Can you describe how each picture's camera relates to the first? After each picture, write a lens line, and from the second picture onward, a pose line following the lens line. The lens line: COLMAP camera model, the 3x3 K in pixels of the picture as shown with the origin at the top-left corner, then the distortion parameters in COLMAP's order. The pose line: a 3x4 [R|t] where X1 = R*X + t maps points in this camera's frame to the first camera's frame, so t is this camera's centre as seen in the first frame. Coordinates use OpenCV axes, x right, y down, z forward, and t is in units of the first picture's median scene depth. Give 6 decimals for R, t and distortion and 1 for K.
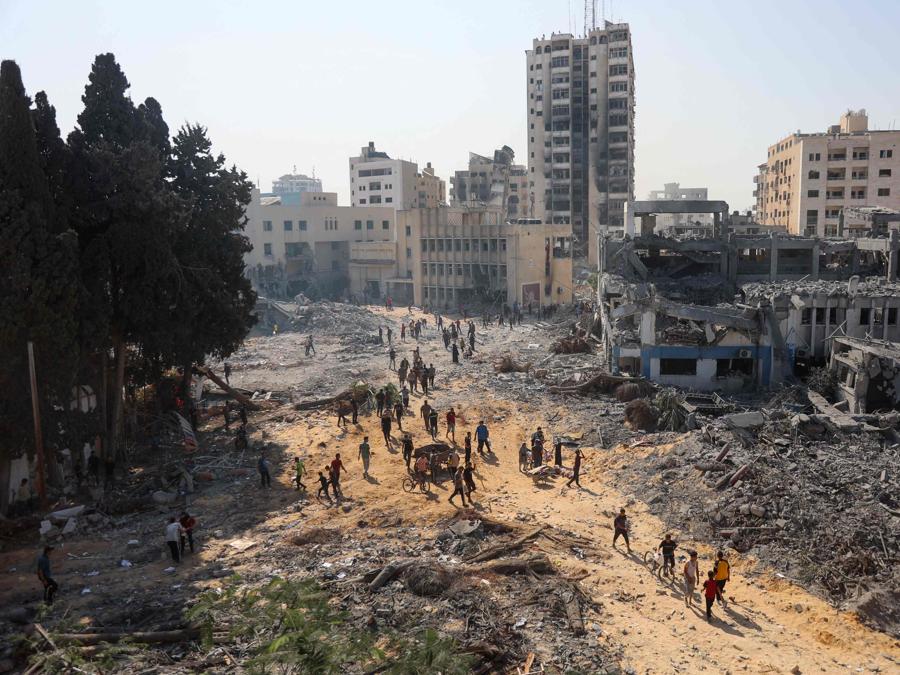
lens RADIAL K [[712.2, 0, 510.8], [0, 712.2, 332.7], [0, 0, 1]] dist [-0.107963, 0.082685]
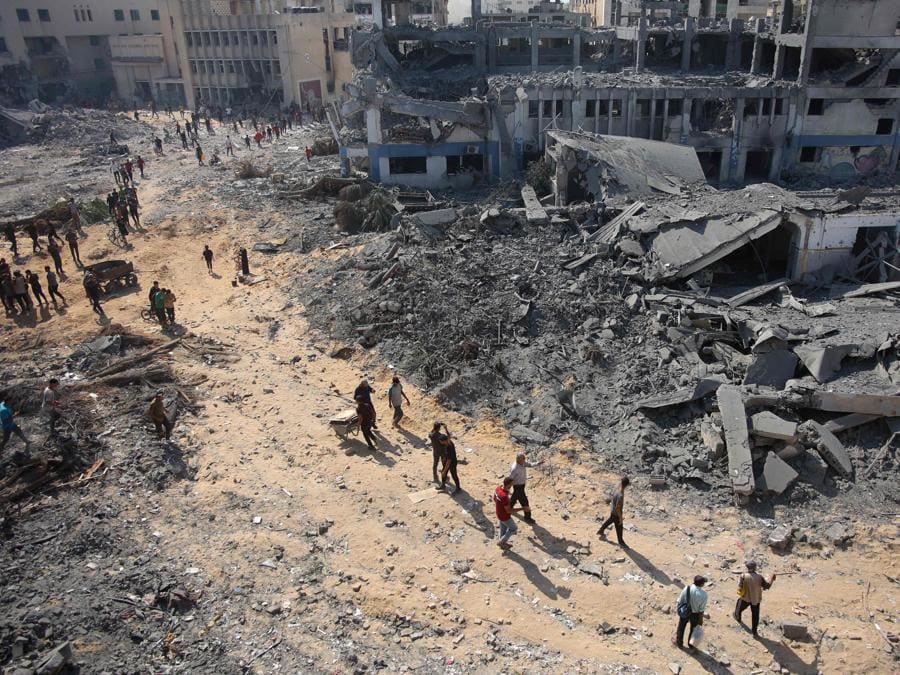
lens RADIAL K [[712.2, 0, 510.8], [0, 712.2, 332.7], [0, 0, 1]] dist [-0.107963, 0.082685]
pose [[0.978730, -0.080151, 0.188850, 0.191456], [0.025013, 0.960278, 0.277923, 0.002258], [-0.203624, -0.267288, 0.941857, -0.020608]]
